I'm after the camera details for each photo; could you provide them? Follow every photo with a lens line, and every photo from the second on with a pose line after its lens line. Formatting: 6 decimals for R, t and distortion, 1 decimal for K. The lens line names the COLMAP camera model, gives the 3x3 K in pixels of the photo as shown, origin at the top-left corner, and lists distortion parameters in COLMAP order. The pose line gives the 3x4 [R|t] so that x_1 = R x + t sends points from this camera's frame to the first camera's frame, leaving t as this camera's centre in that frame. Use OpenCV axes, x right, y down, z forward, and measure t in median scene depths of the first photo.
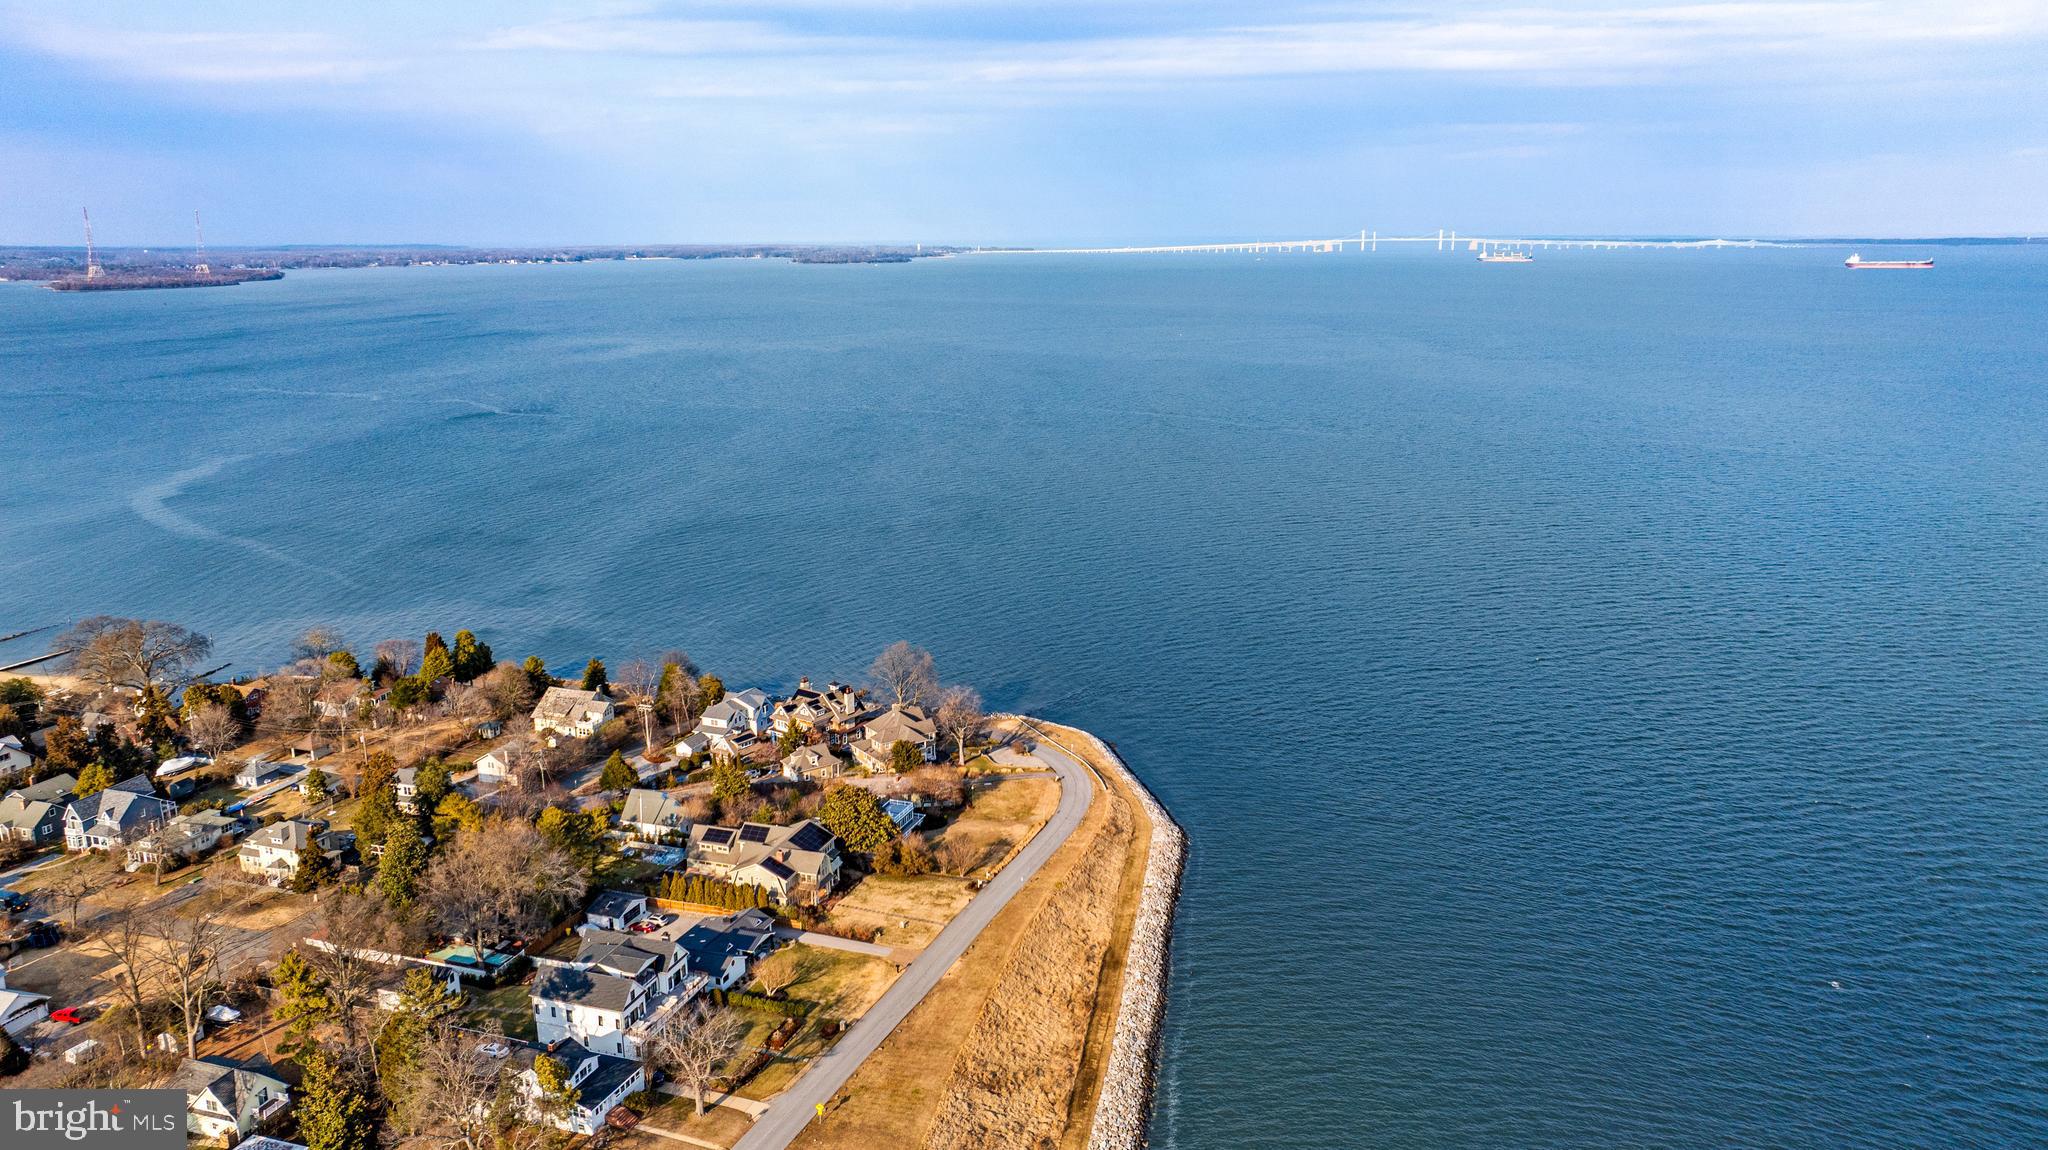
lens RADIAL K [[1438.9, 0, 1025.8], [0, 1438.9, 563.9], [0, 0, 1]] dist [-0.021798, 0.006597]
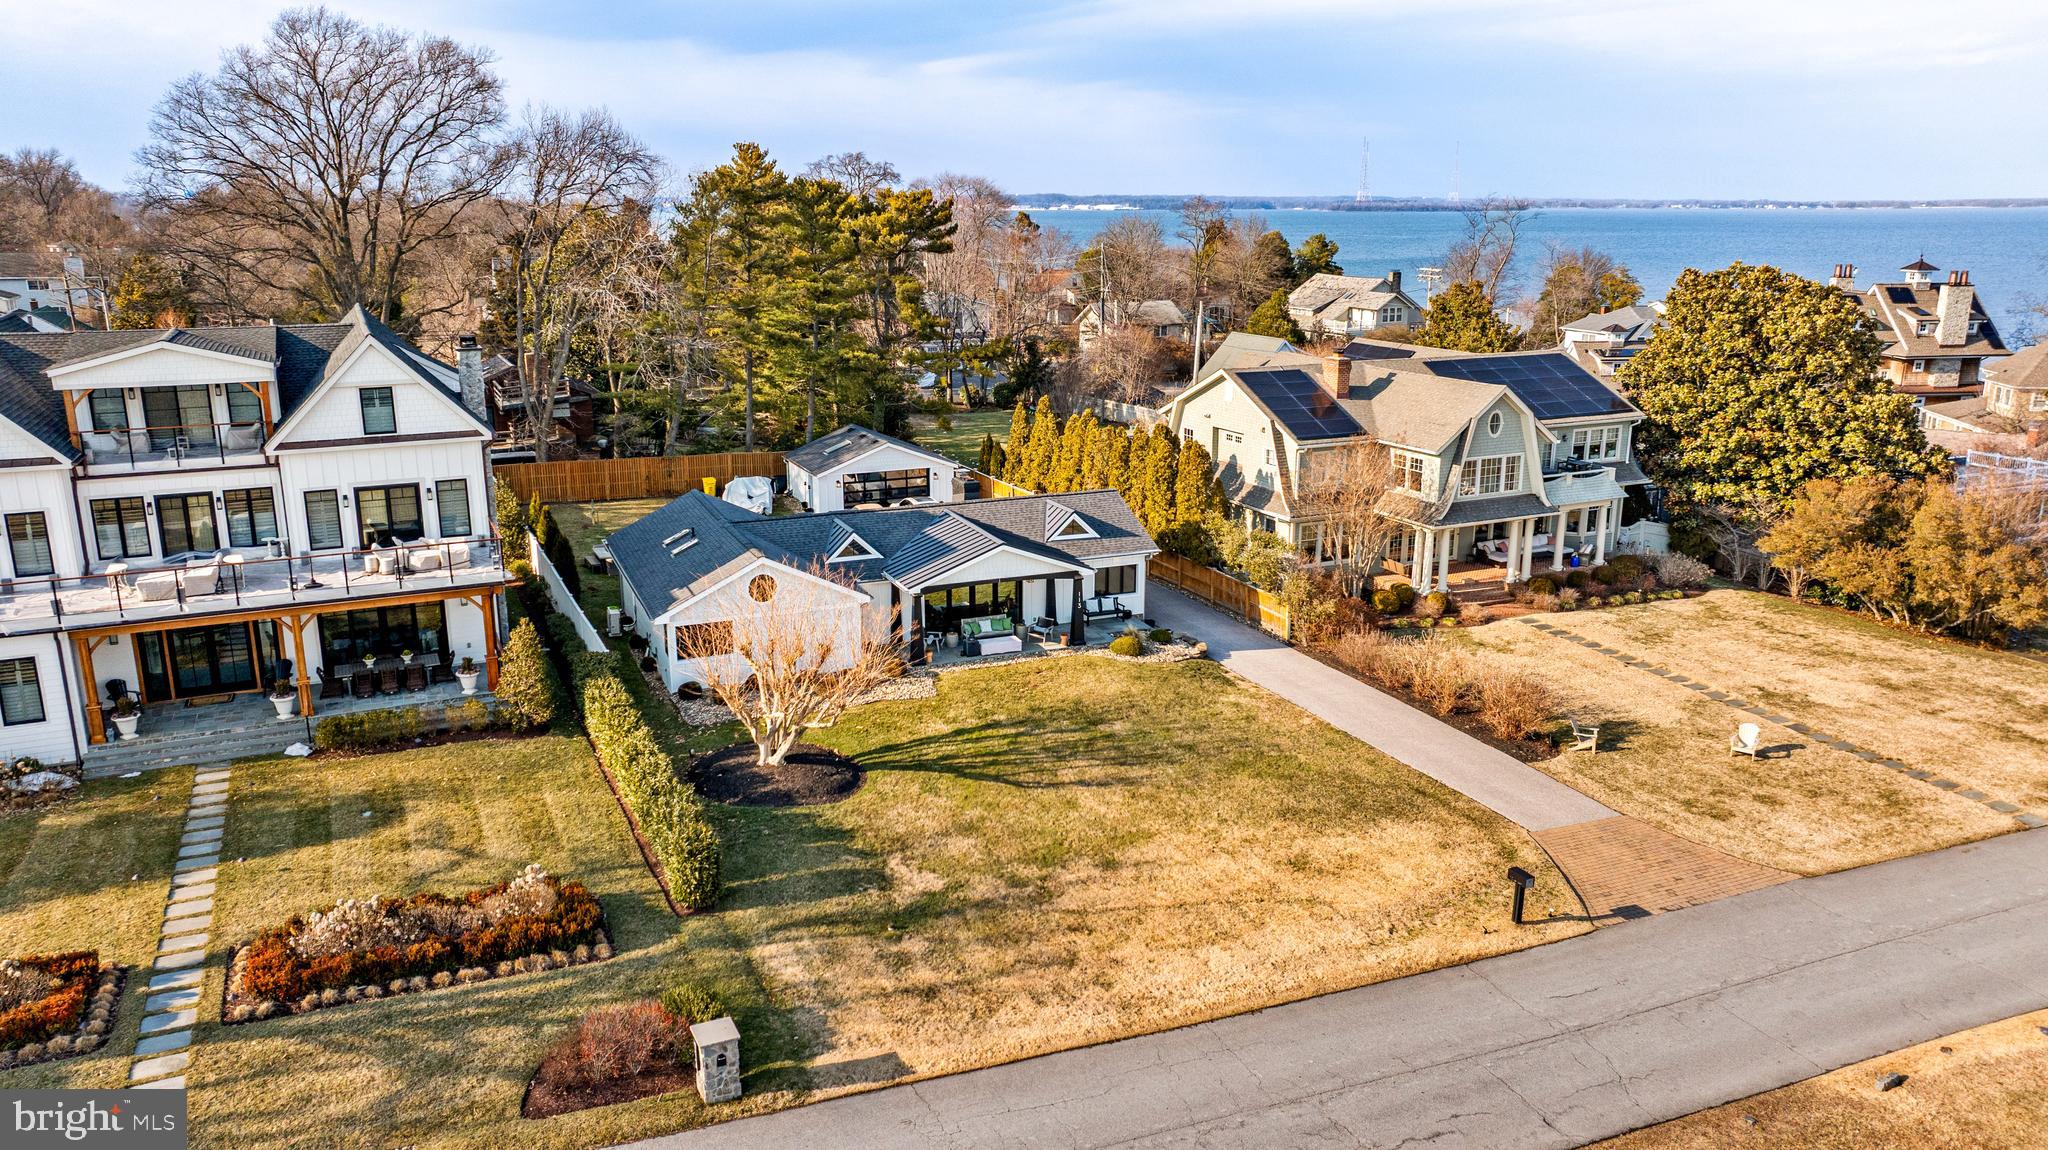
lens RADIAL K [[1438.9, 0, 1025.8], [0, 1438.9, 563.9], [0, 0, 1]] dist [-0.021798, 0.006597]
pose [[0.687158, 0.179257, -0.704046, -0.023682], [-0.162165, 0.982477, 0.091874, 0.224472], [0.708179, 0.051040, 0.704186, 0.793177]]
